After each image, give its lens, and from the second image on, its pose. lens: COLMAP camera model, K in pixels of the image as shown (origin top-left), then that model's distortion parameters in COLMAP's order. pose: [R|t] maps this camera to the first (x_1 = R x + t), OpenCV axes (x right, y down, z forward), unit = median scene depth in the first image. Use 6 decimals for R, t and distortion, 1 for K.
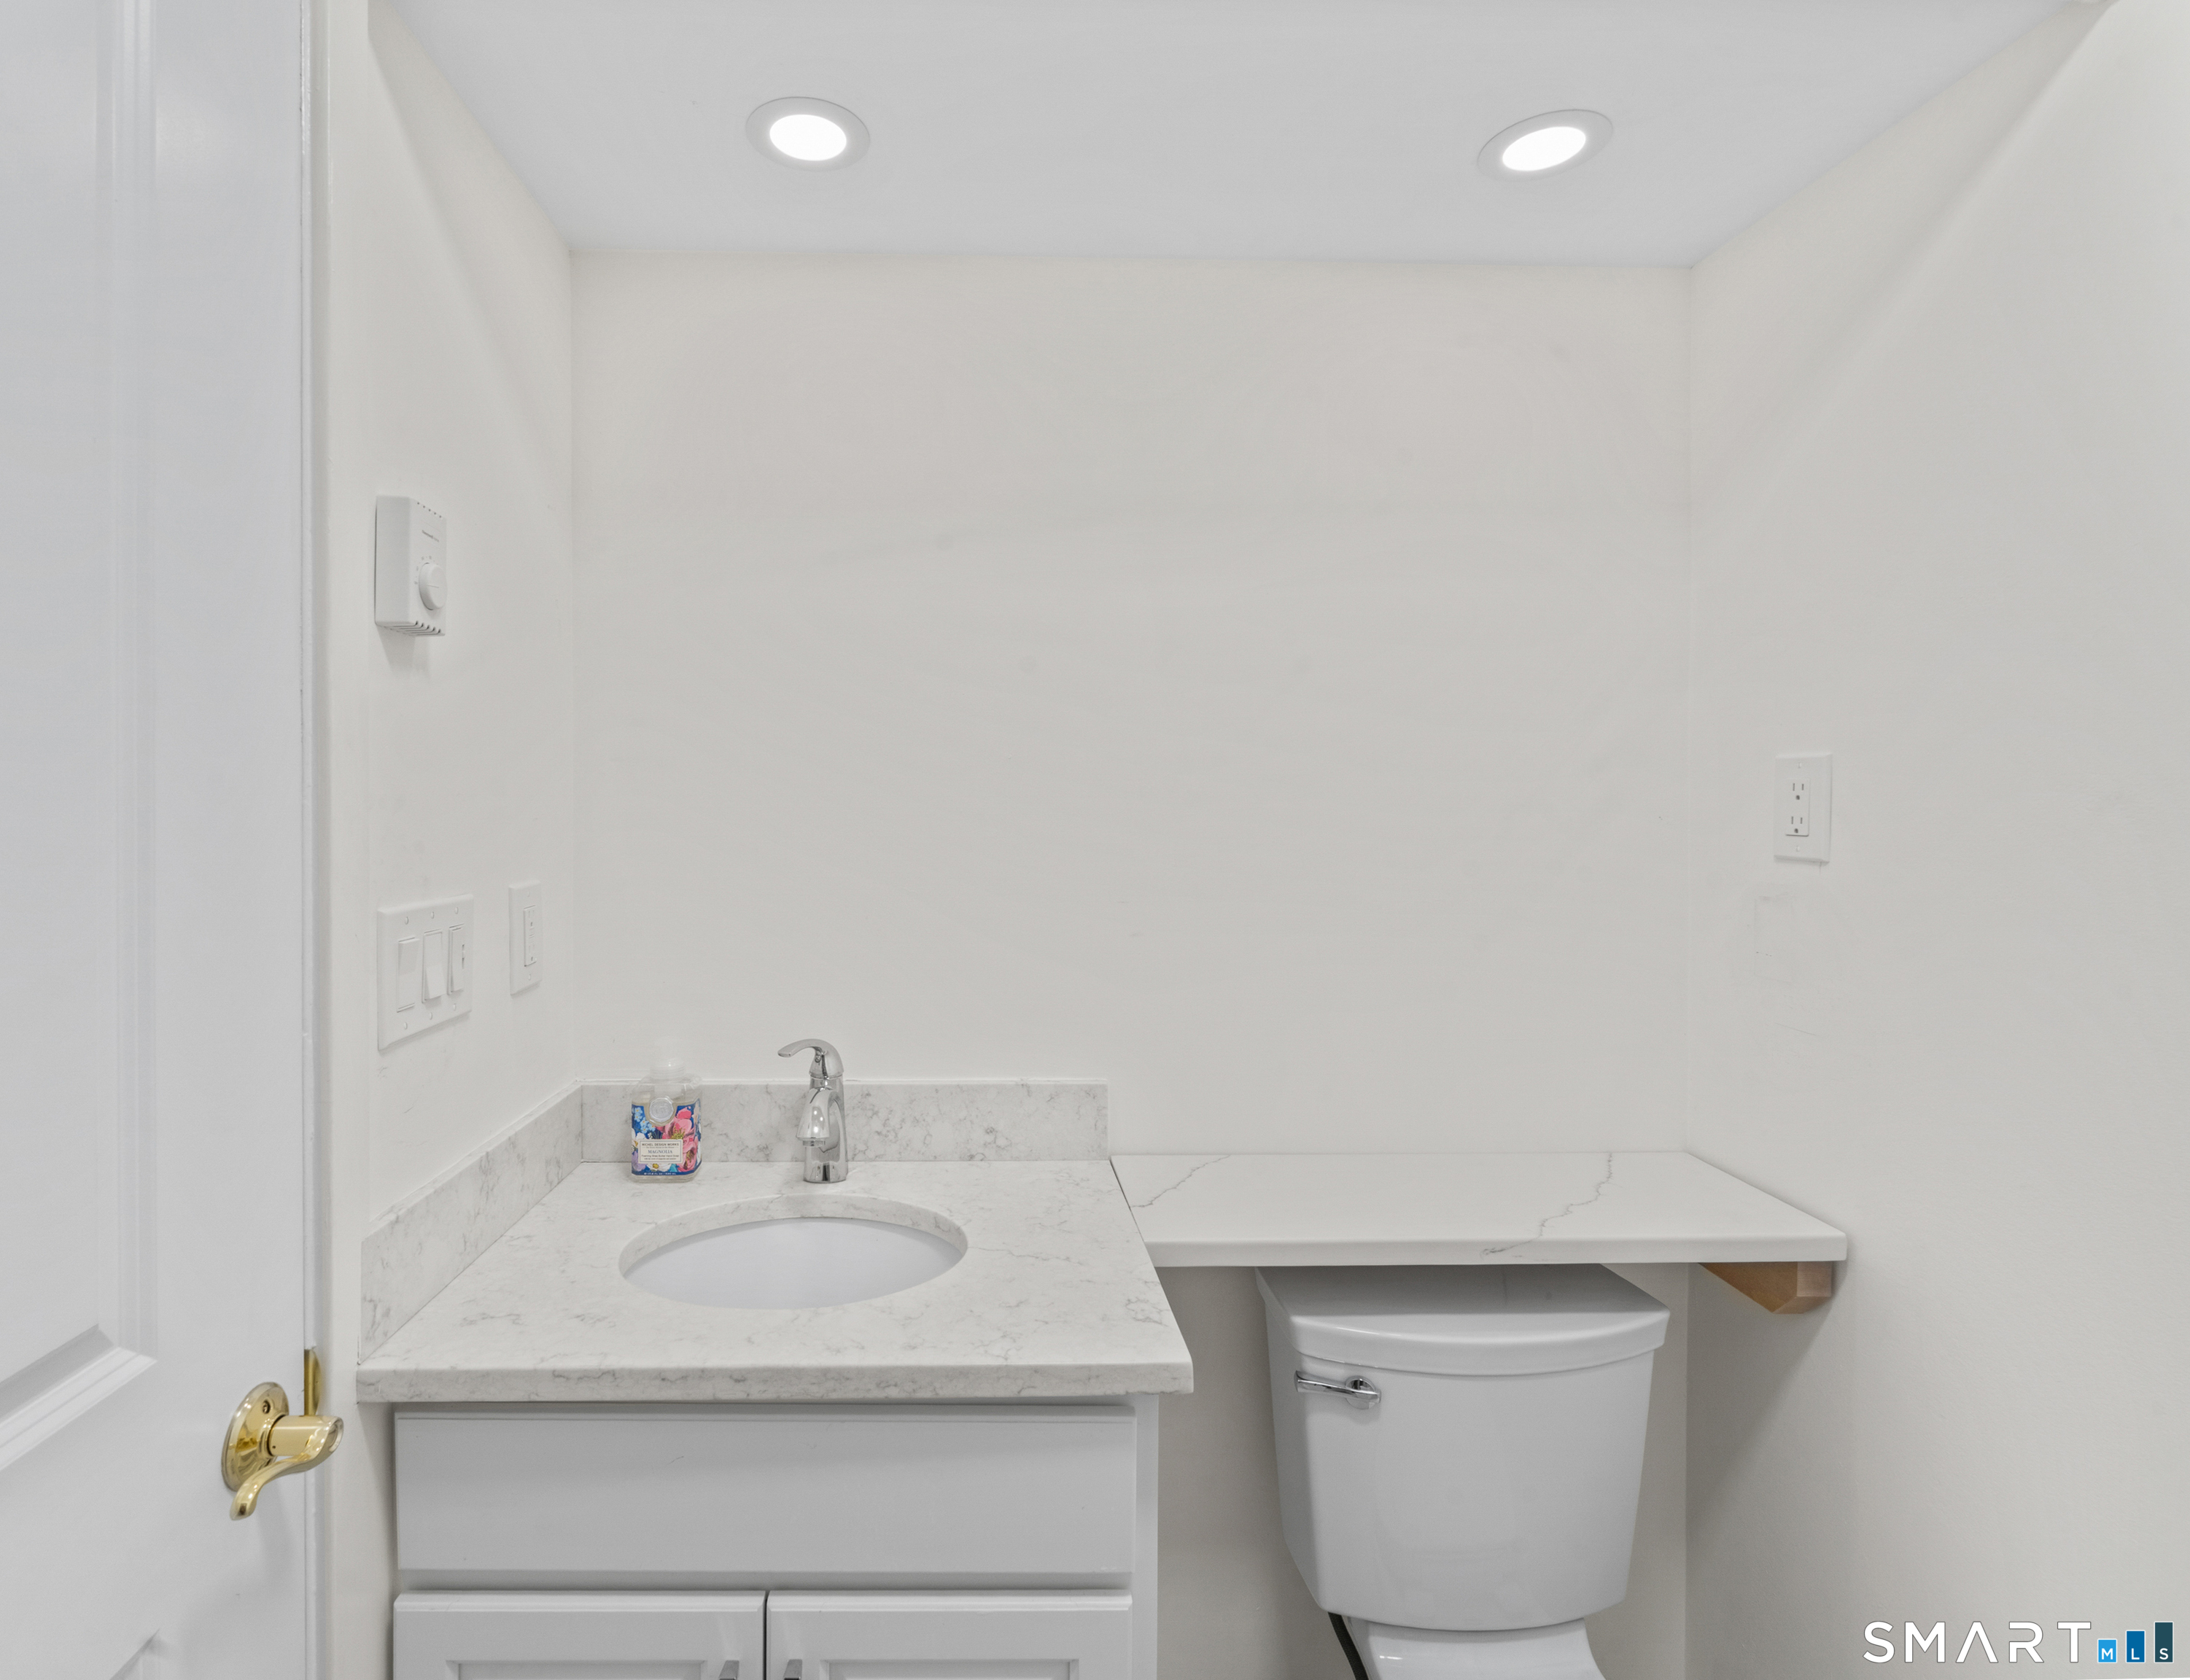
lens RADIAL K [[1150.0, 0, 1088.9], [0, 1150.0, 778.8], [0, 0, 1]] dist [-0.005971, 0.000106]
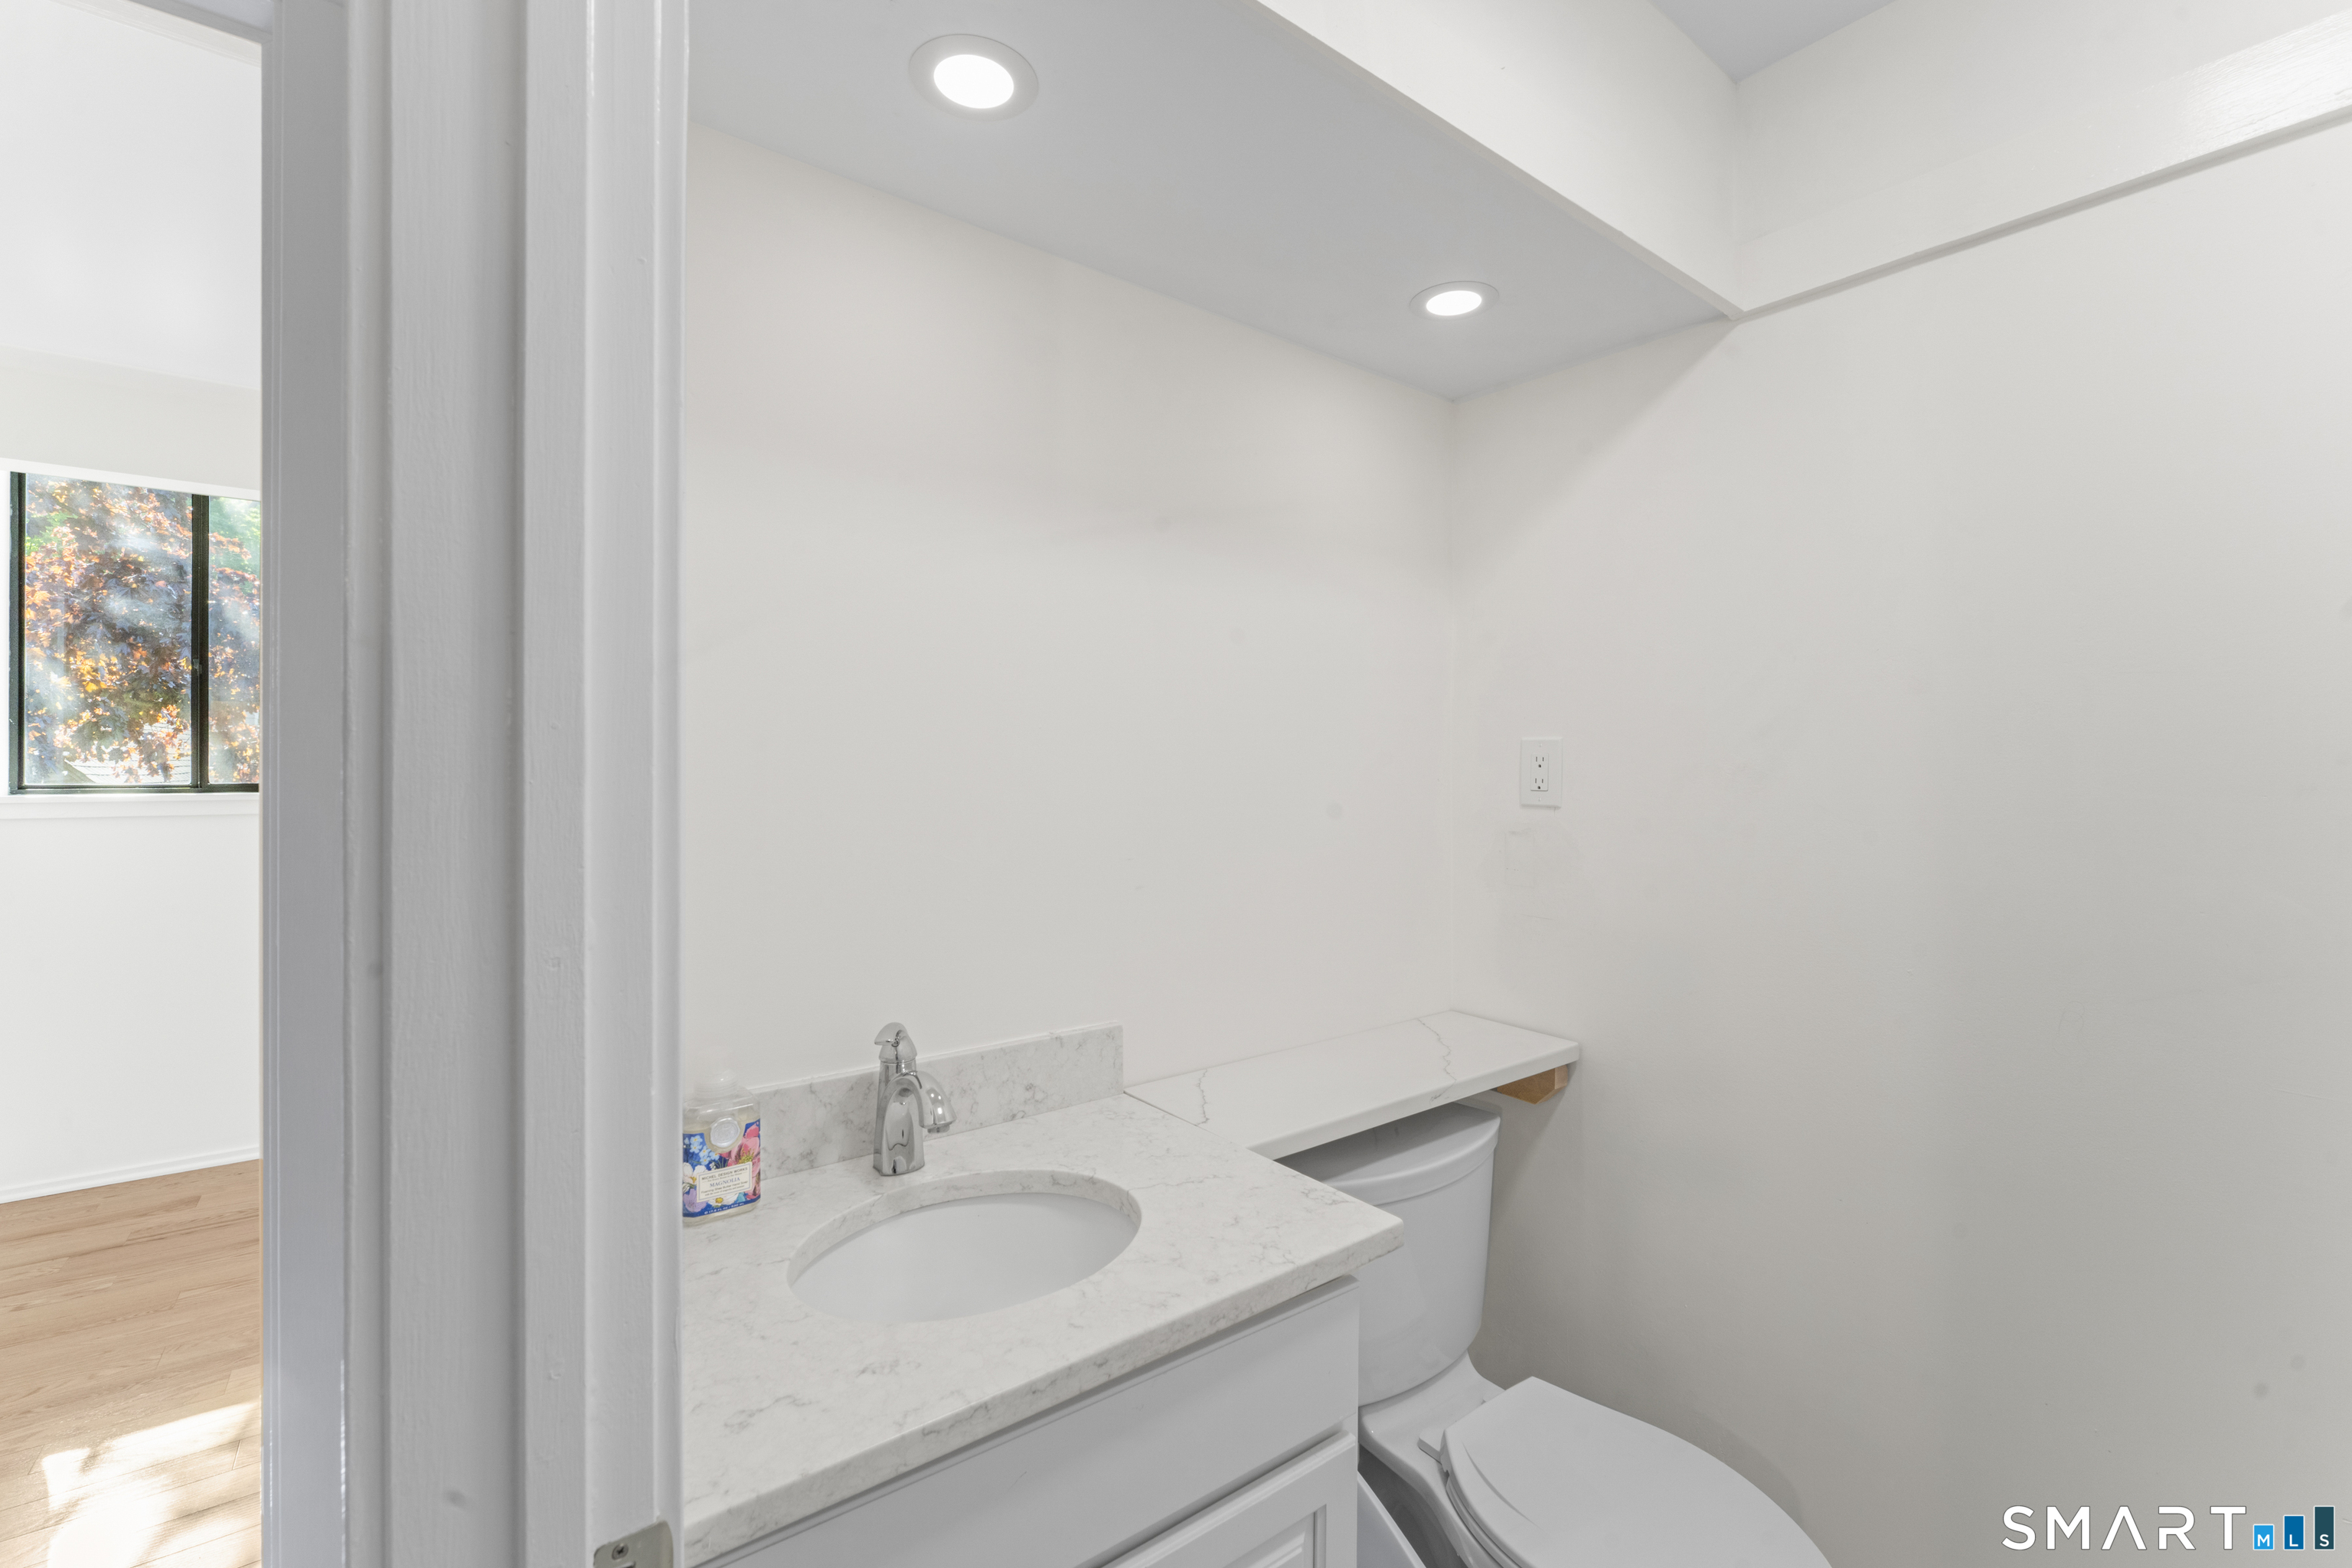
lens RADIAL K [[1017.7, 0, 1172.9], [0, 1017.7, 750.1], [0, 0, 1]] dist [-0.000198, 0.000026]
pose [[0.798264, 0.009809, 0.602228, -0.565301], [-0.009392, 0.999949, -0.003838, 0.005018], [-0.602234, -0.002593, 0.798315, 0.200752]]
